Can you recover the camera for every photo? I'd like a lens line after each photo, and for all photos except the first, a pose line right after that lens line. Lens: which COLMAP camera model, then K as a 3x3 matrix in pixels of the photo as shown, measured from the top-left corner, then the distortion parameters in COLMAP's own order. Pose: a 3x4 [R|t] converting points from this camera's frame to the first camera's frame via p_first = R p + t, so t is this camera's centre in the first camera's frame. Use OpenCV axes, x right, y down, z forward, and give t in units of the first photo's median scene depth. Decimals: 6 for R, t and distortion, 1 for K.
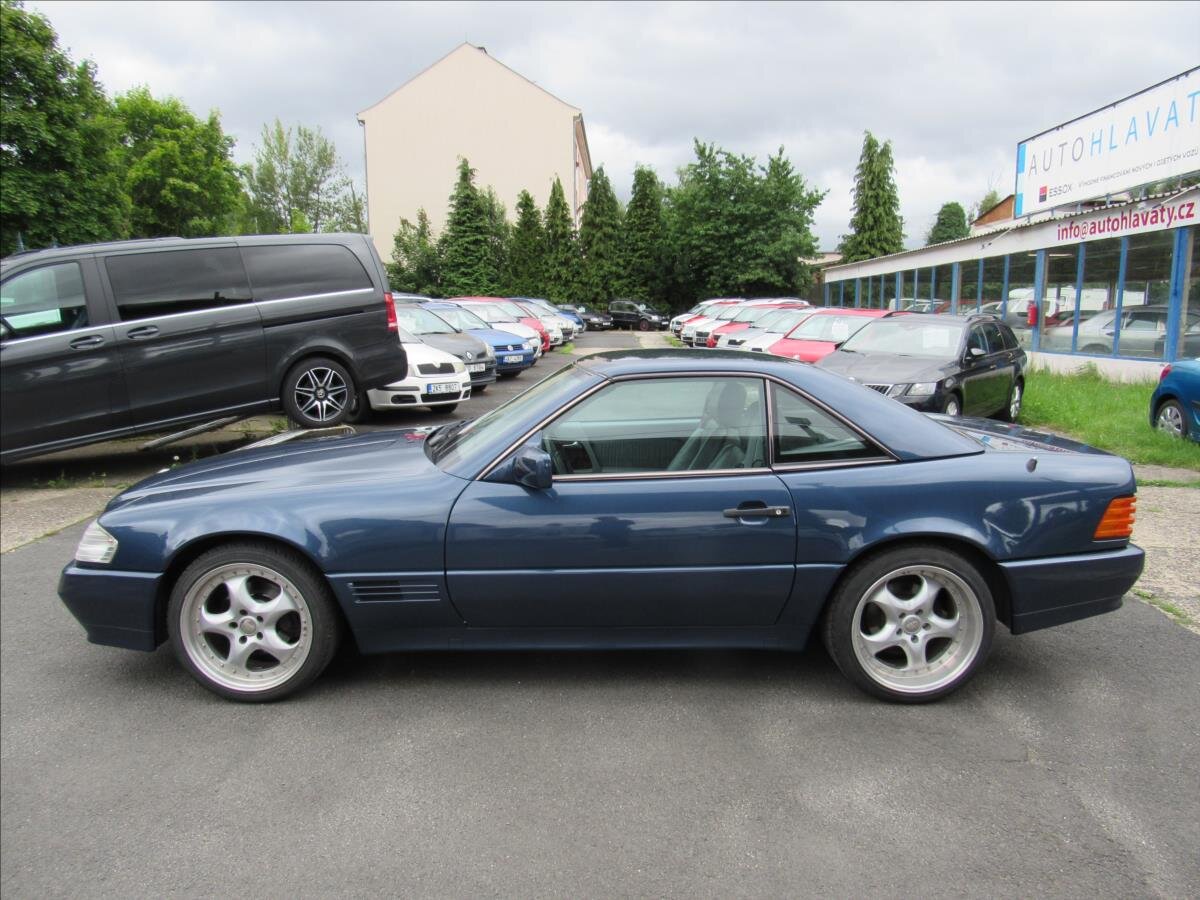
lens RADIAL K [[872.5, 0, 601.0], [0, 872.5, 447.7], [0, 0, 1]] dist [-0.033119, 0.009439]
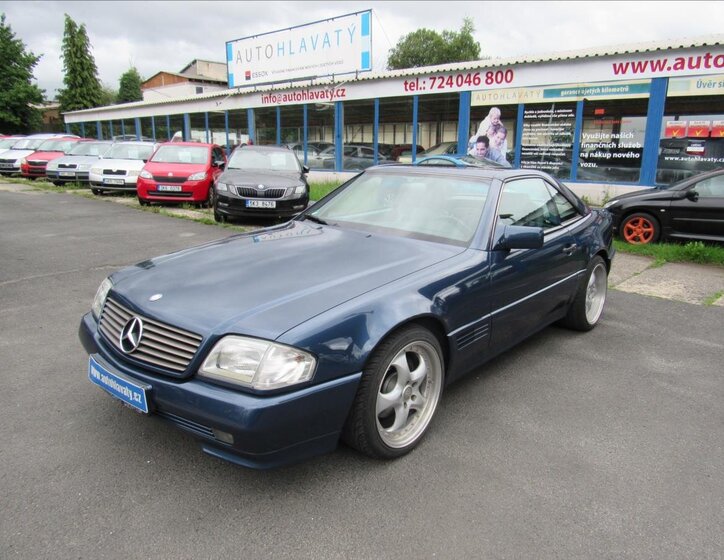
lens RADIAL K [[543.4, 0, 375.6], [0, 543.4, 280.3], [0, 0, 1]] dist [-0.034207, 0.014293]
pose [[0.648363, -0.167548, 0.742666, -0.089485], [0.101620, 0.985800, 0.133684, -0.005147], [-0.754519, -0.011206, 0.656183, 0.049388]]
